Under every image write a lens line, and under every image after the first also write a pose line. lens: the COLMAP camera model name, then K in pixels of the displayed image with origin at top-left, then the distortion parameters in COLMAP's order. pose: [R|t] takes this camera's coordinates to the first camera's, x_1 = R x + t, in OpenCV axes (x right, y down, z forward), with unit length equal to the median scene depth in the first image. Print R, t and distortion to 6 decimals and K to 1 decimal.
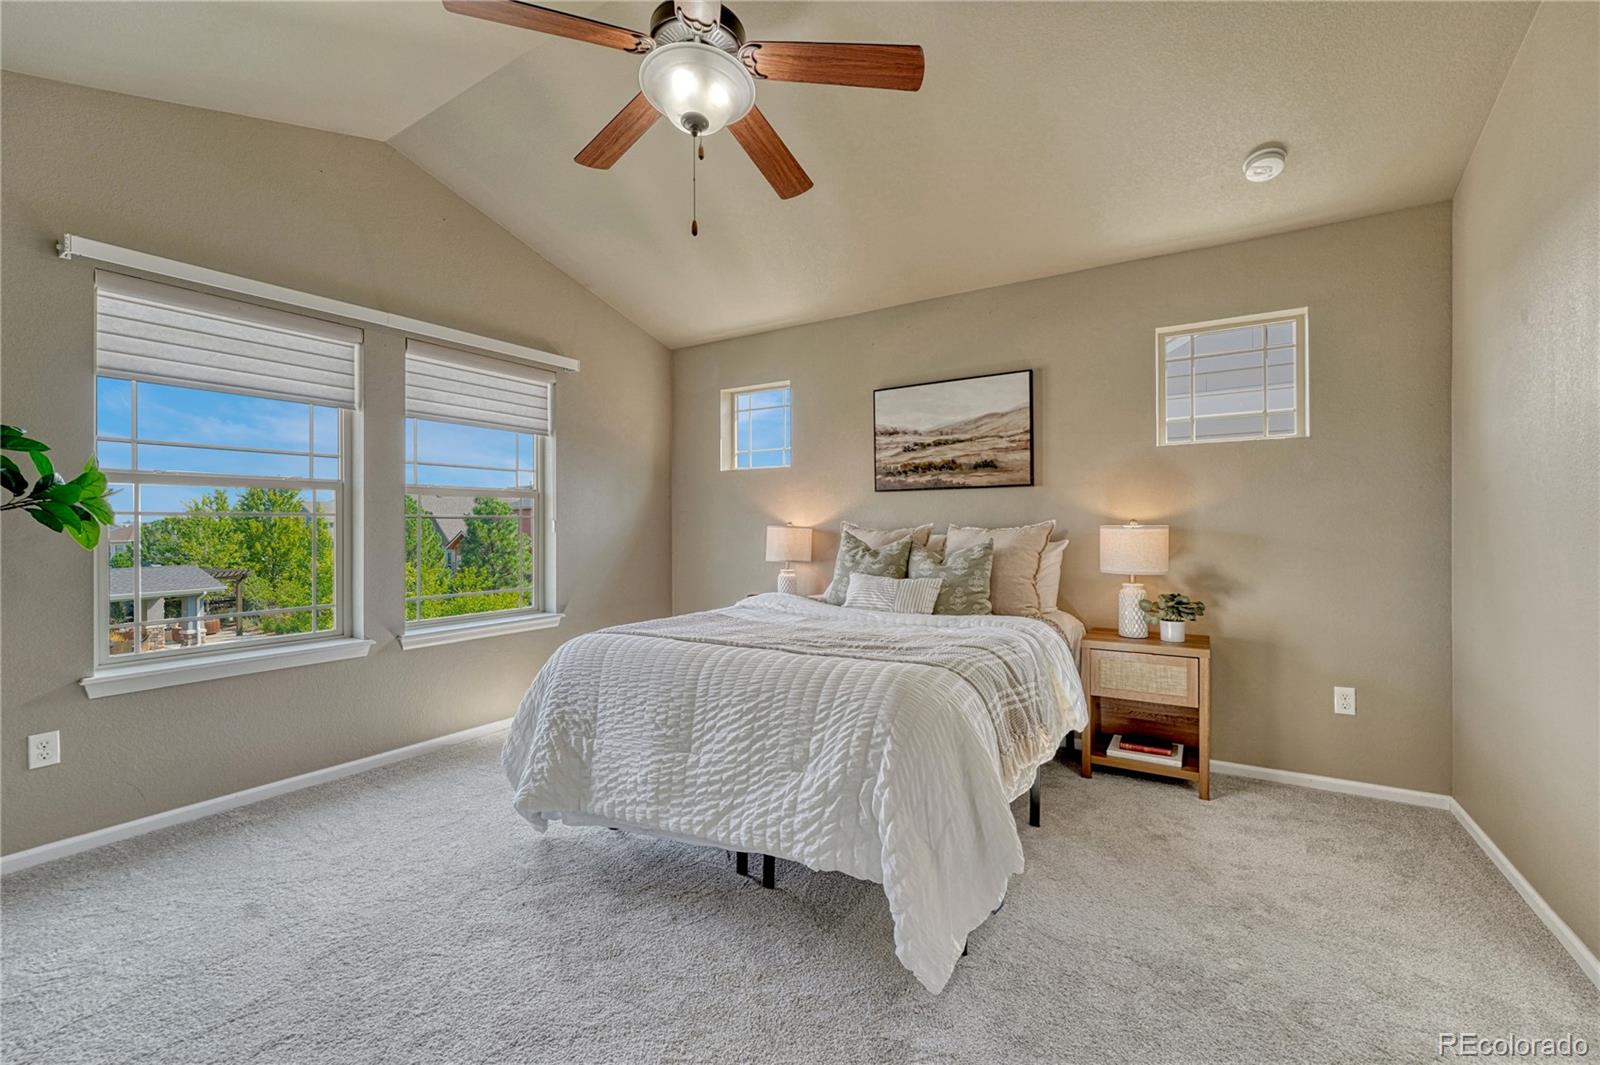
lens RADIAL K [[655.7, 0, 797.9], [0, 655.7, 528.5], [0, 0, 1]] dist [-0.006675, 0.000075]
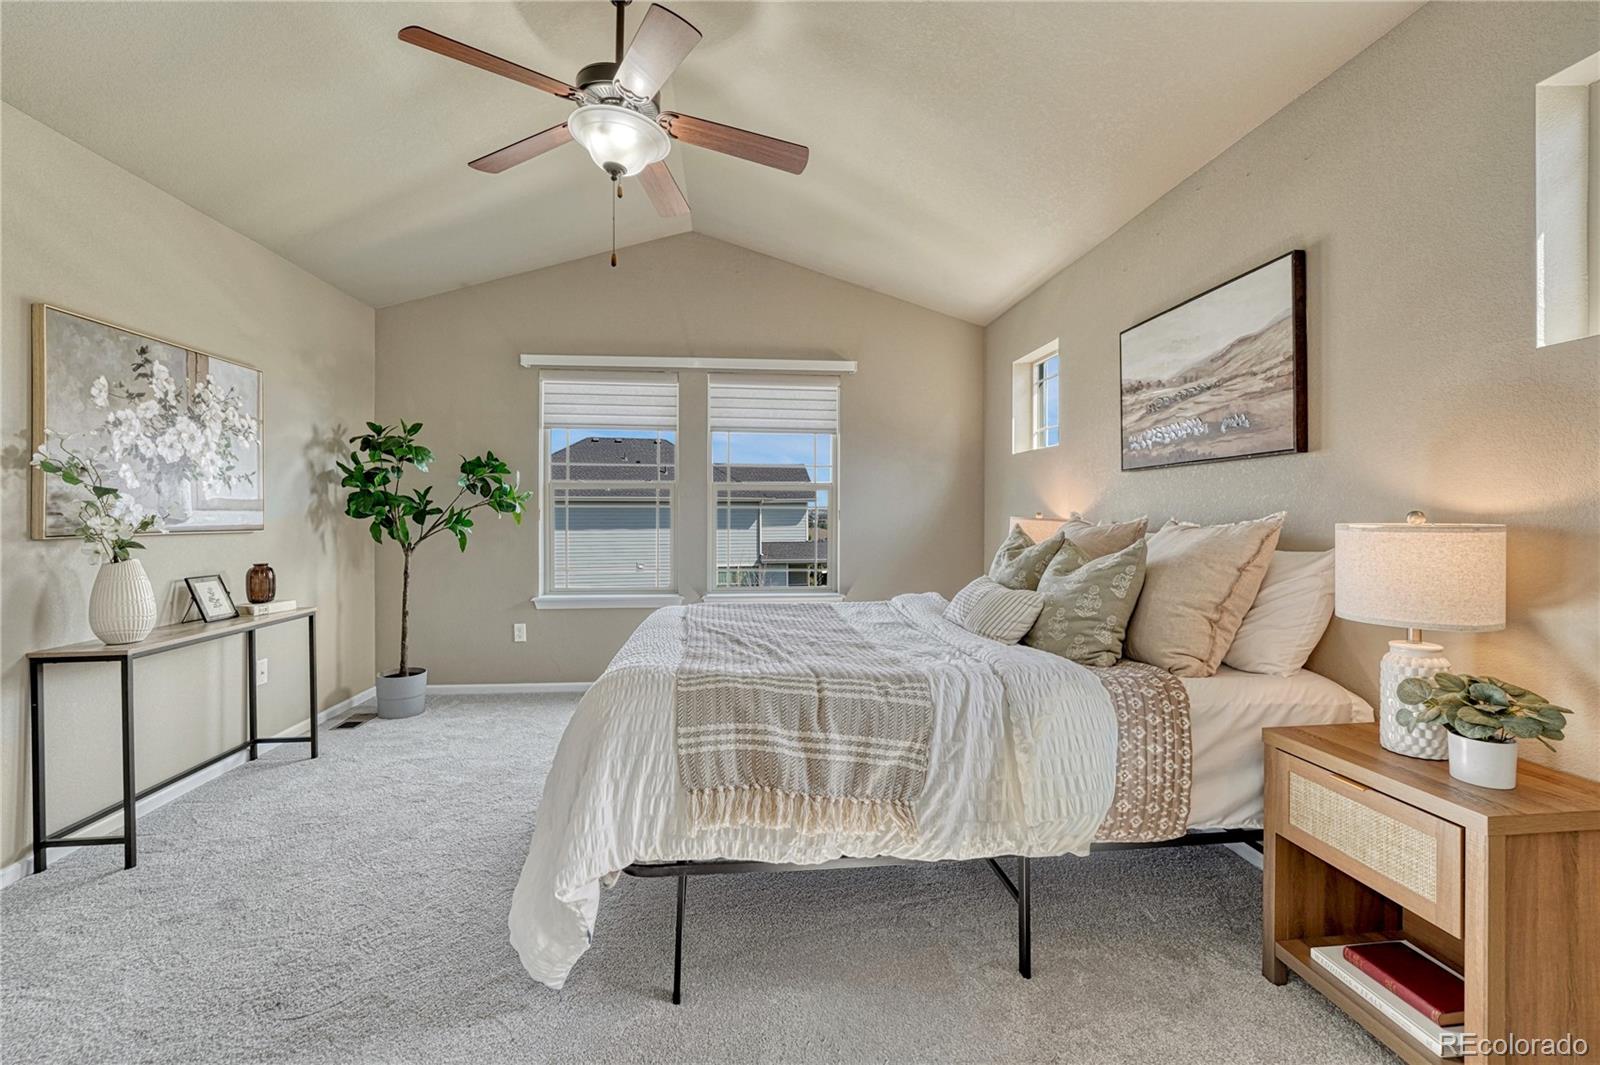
lens RADIAL K [[669.2, 0, 798.2], [0, 669.2, 515.0], [0, 0, 1]] dist [-0.020610, 0.006245]
pose [[0.611203, 0.007863, -0.791435, 0.543883], [-0.011354, 0.999935, 0.001166, -0.005423], [0.791392, 0.008273, 0.611252, 0.295824]]
